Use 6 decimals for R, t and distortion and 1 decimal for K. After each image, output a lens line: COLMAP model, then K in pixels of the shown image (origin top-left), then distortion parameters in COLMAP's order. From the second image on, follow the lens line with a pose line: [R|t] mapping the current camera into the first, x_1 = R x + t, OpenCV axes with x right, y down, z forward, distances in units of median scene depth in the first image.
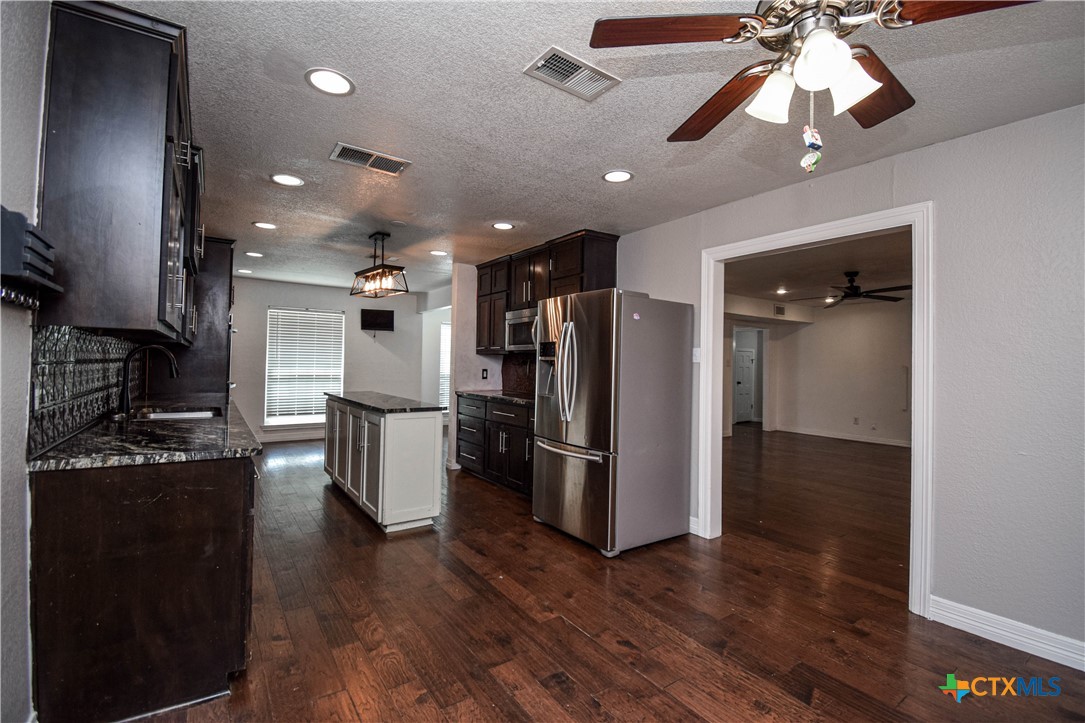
lens RADIAL K [[485.4, 0, 545.4], [0, 485.4, 356.0], [0, 0, 1]] dist [0.003204, -0.002622]
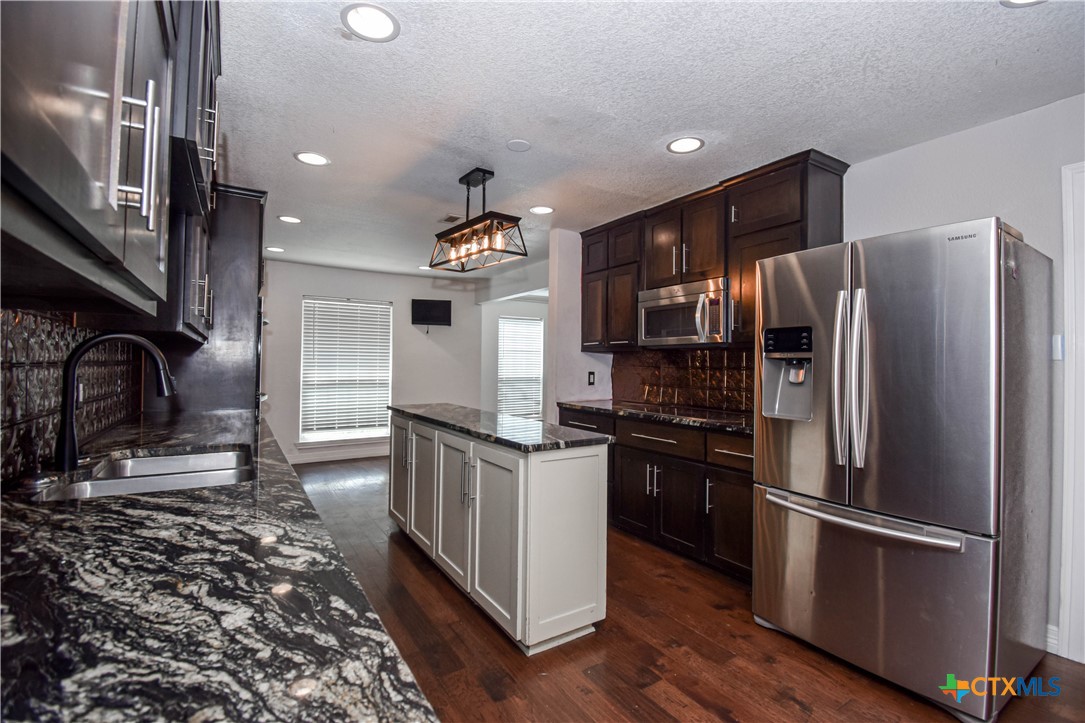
lens RADIAL K [[485.4, 0, 541.1], [0, 485.4, 358.1], [0, 0, 1]] dist [0.003204, -0.002622]
pose [[0.999120, -0.008000, -0.041166, -0.207332], [0.008147, 0.999961, 0.003403, 0.003378], [0.041137, -0.003736, 0.999147, 0.304047]]
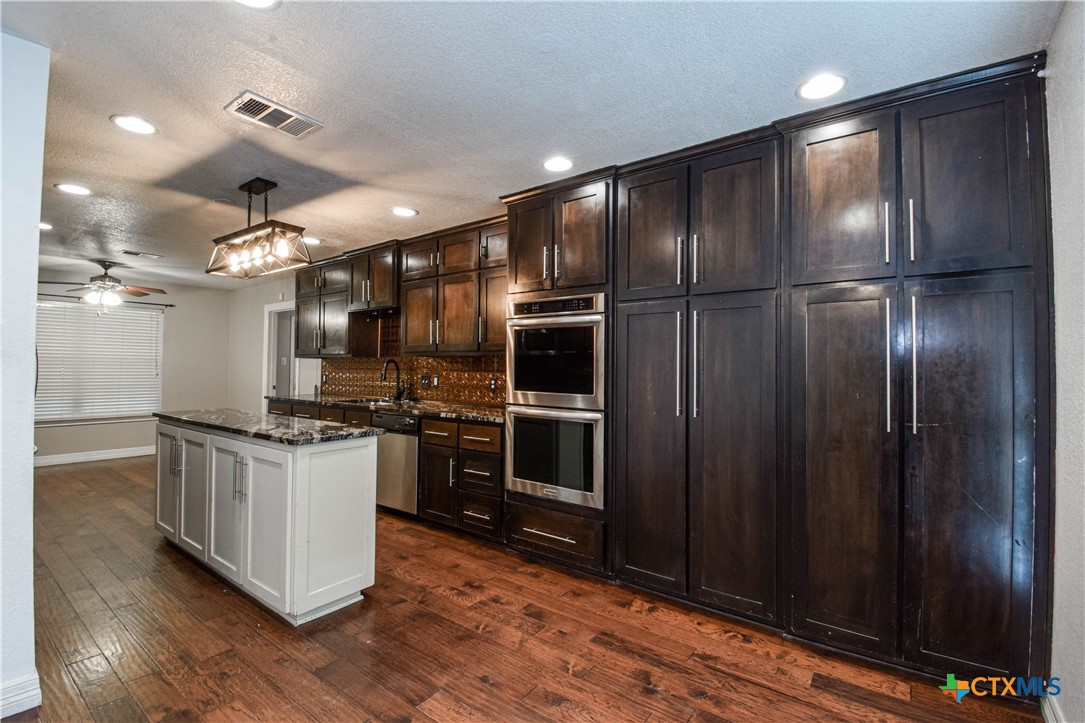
lens RADIAL K [[485.4, 0, 548.8], [0, 485.4, 360.6], [0, 0, 1]] dist [0.003204, -0.002622]
pose [[0.957954, -0.010515, 0.286728, -0.131875], [0.010408, 0.999944, 0.001897, 0.005193], [-0.286732, 0.001167, 0.958010, 0.200623]]
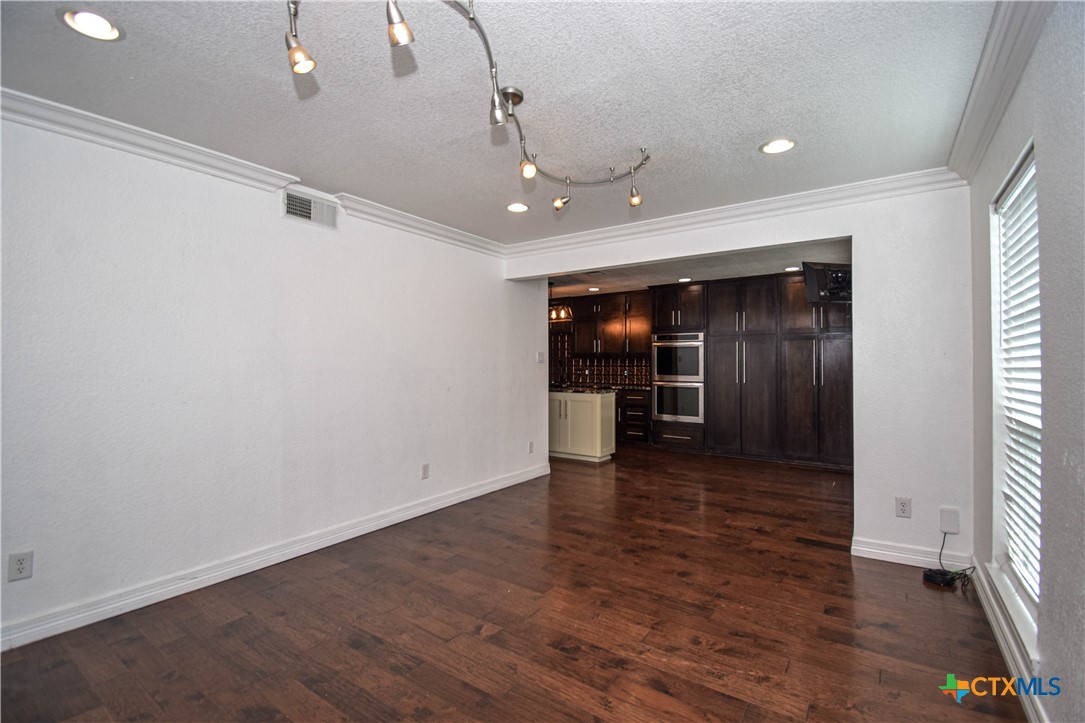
lens RADIAL K [[485.4, 0, 545.8], [0, 485.4, 358.9], [0, 0, 1]] dist [0.003204, -0.002622]
pose [[0.947799, -0.015211, 0.318506, -0.728684], [0.014470, 0.999884, 0.004693, -0.011162], [-0.318541, 0.000160, 0.947909, -0.392018]]
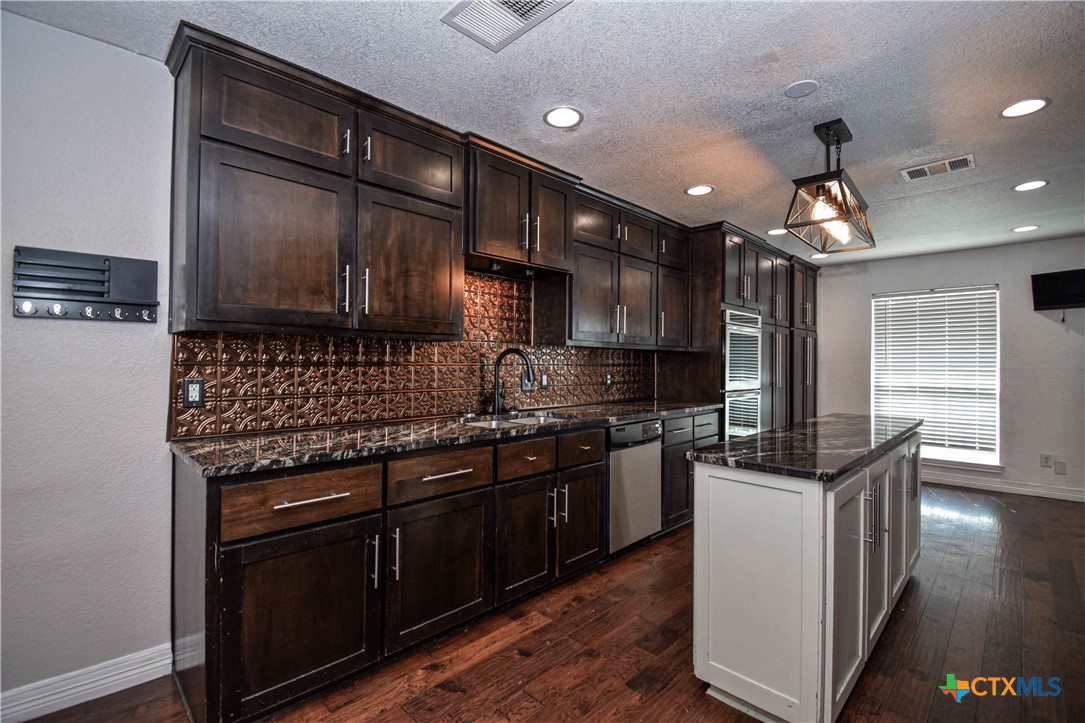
lens RADIAL K [[485.4, 0, 551.9], [0, 485.4, 358.7], [0, 0, 1]] dist [0.003204, -0.002622]
pose [[0.166388, -0.025362, -0.985734, 0.136726], [0.012410, 0.999644, -0.023625, 0.014263], [0.985982, -0.008302, 0.166644, 0.561817]]
